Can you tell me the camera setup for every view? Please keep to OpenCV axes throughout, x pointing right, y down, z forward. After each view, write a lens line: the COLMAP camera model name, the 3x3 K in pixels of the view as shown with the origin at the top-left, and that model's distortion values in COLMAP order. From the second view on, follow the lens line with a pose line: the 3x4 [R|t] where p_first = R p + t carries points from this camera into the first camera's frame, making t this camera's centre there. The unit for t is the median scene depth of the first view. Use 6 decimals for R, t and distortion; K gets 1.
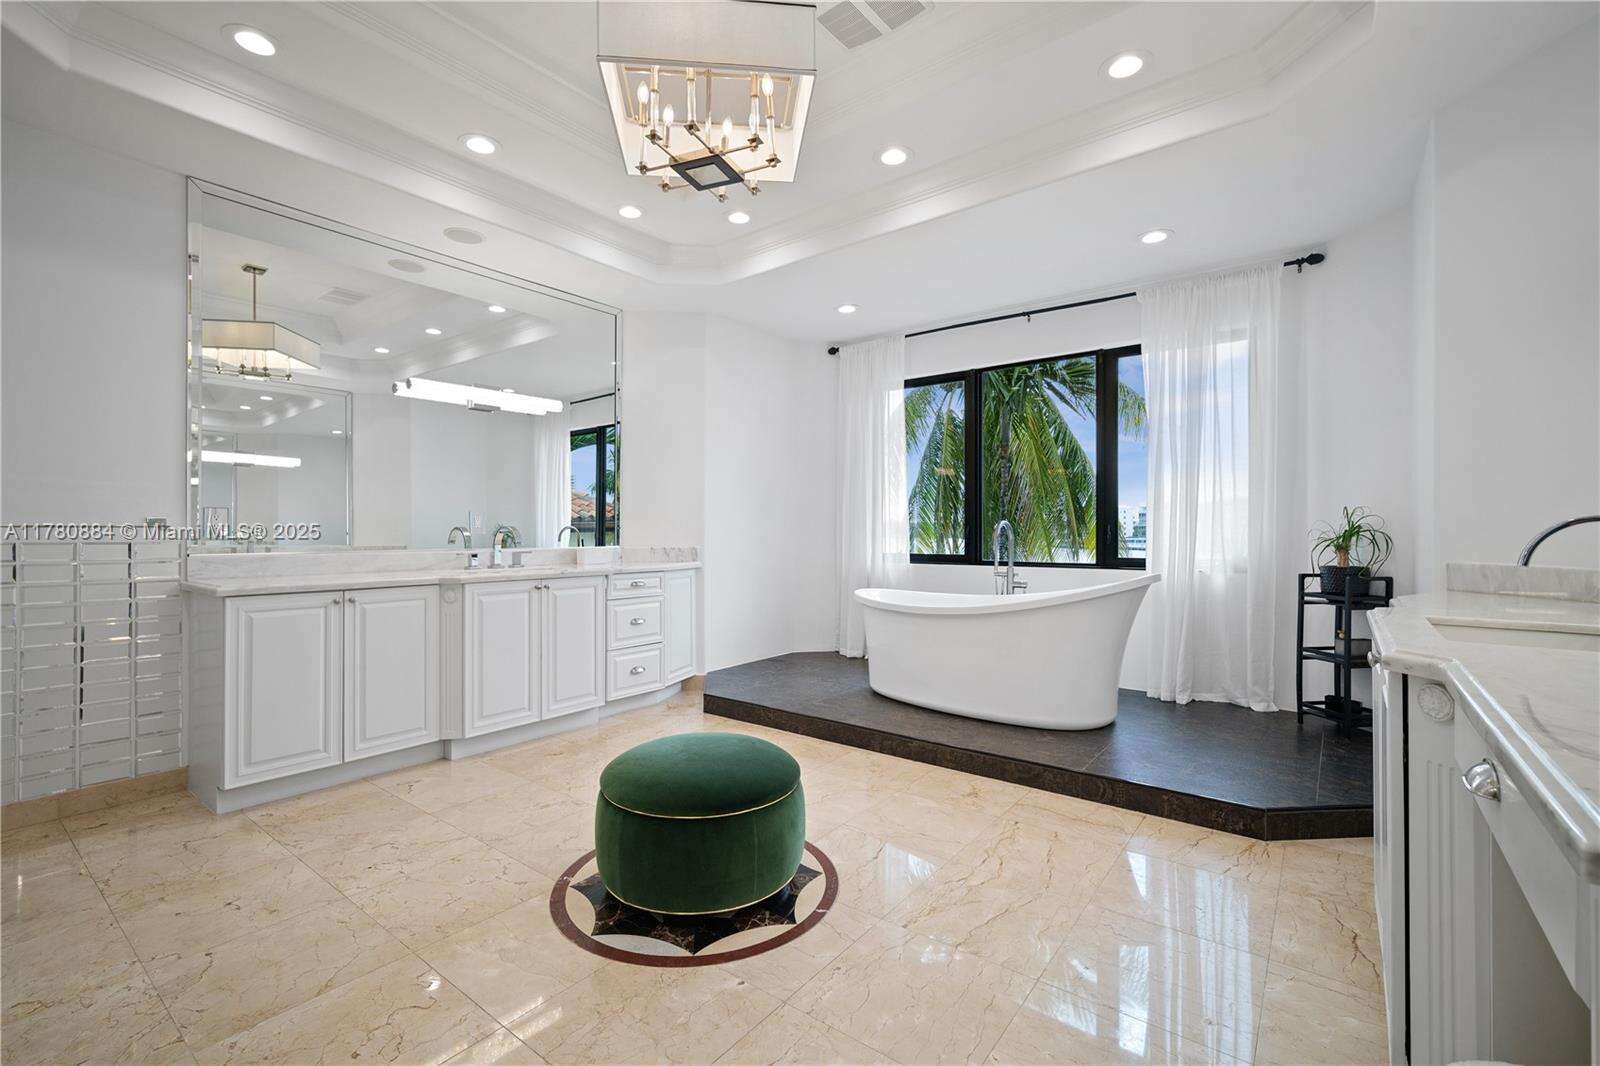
lens RADIAL K [[693.1, 0, 804.5], [0, 693.1, 536.2], [0, 0, 1]] dist [0.001008, 0.001926]
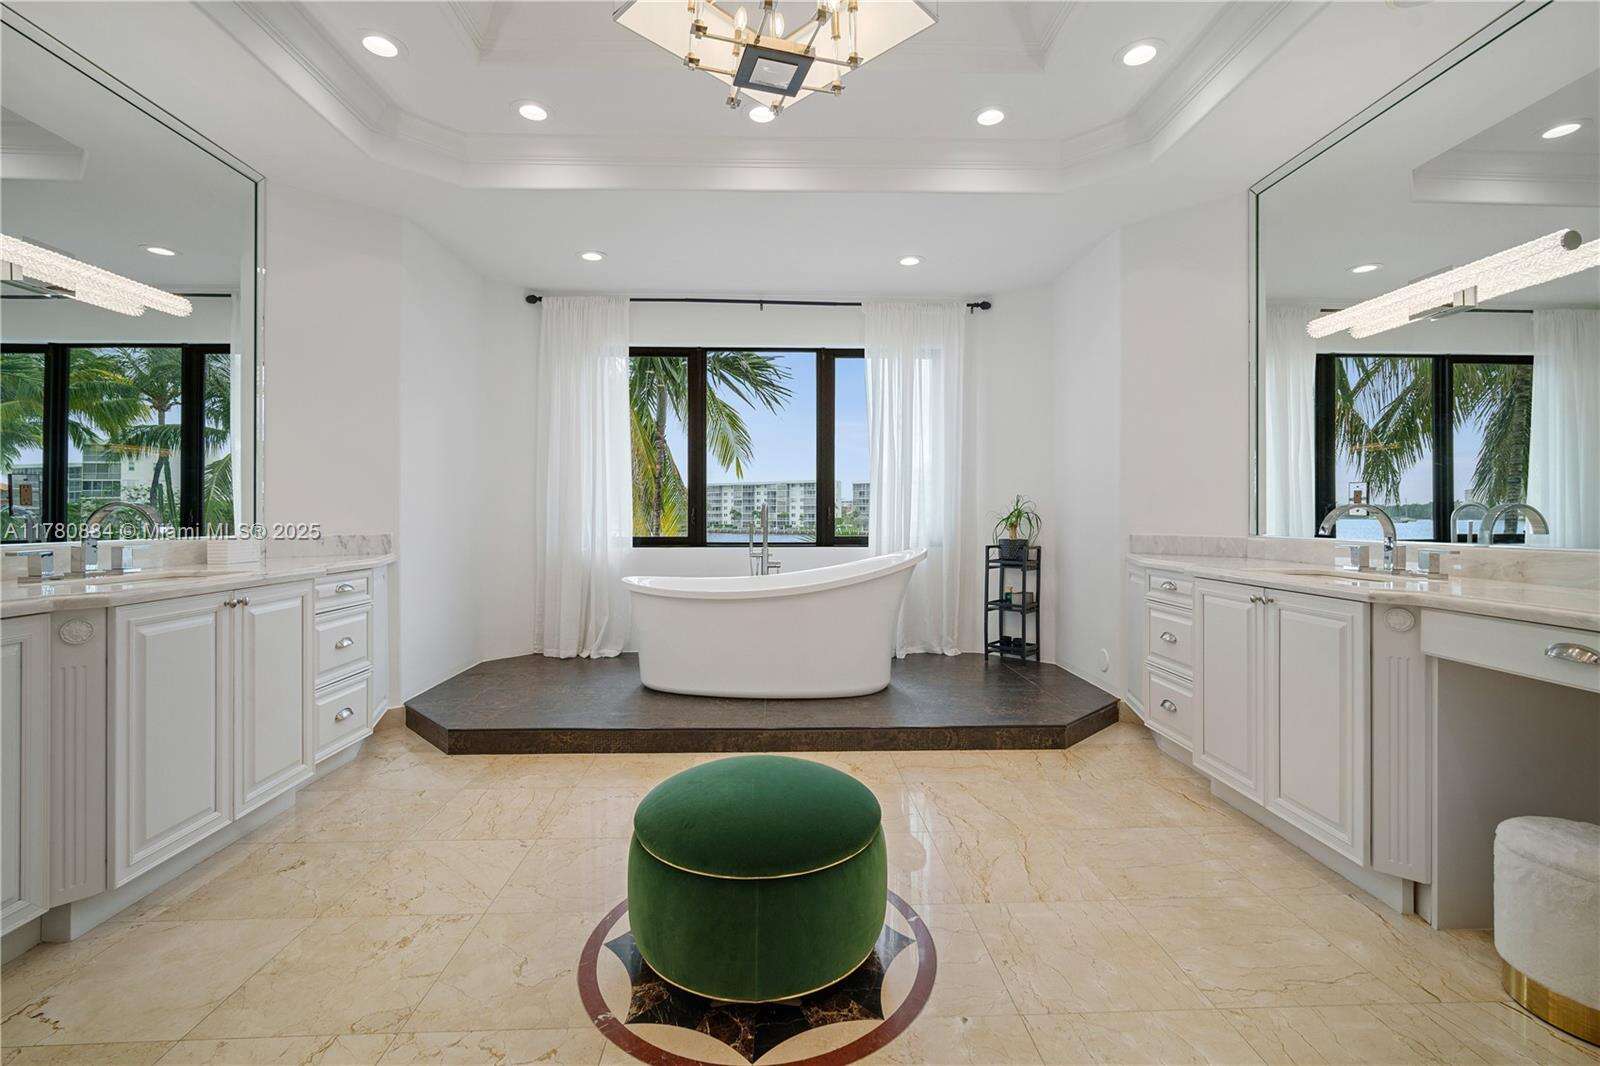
lens RADIAL K [[693.1, 0, 799.4], [0, 693.1, 524.1], [0, 0, 1]] dist [0.001008, 0.001926]
pose [[0.772304, -0.008604, 0.635195, -0.364744], [0.003205, 0.999948, 0.009648, -0.000062], [-0.635245, -0.005416, 0.772292, 0.204659]]
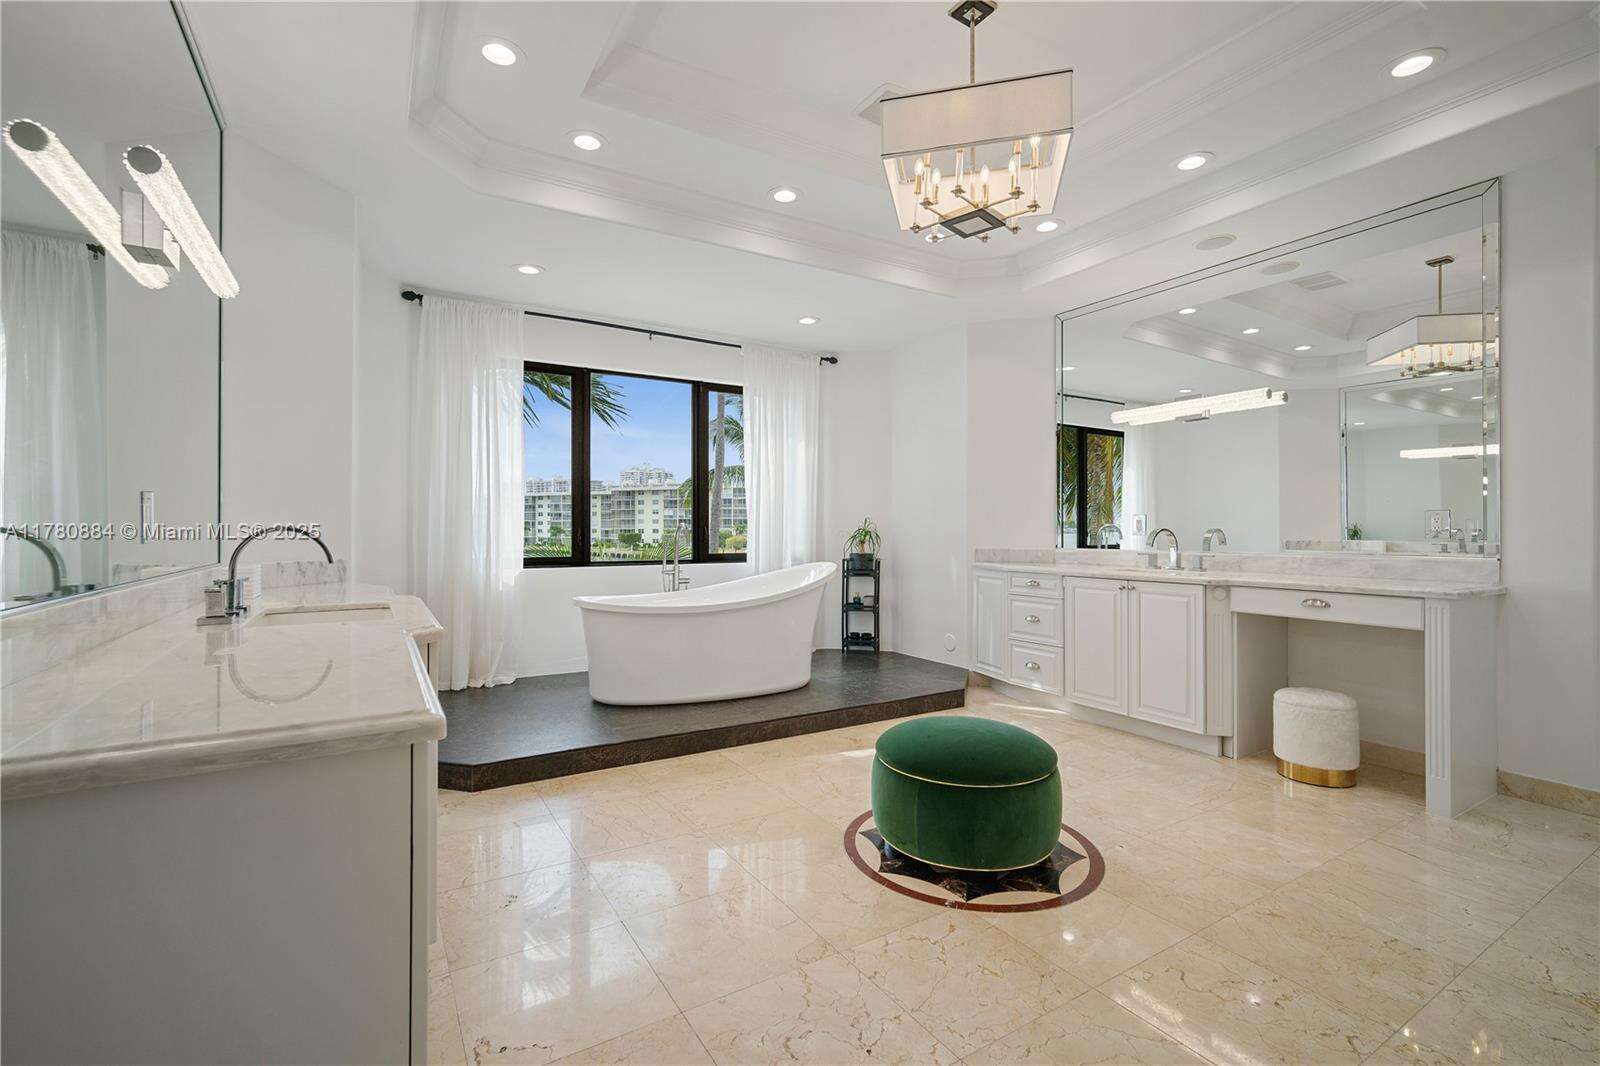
lens RADIAL K [[693.1, 0, 785.7], [0, 693.1, 533.6], [0, 0, 1]] dist [0.001008, 0.001926]
pose [[0.376724, -0.004161, 0.926316, -0.758670], [0.005510, 0.999982, 0.002251, -0.008012], [-0.926309, 0.004256, 0.376740, 0.494548]]
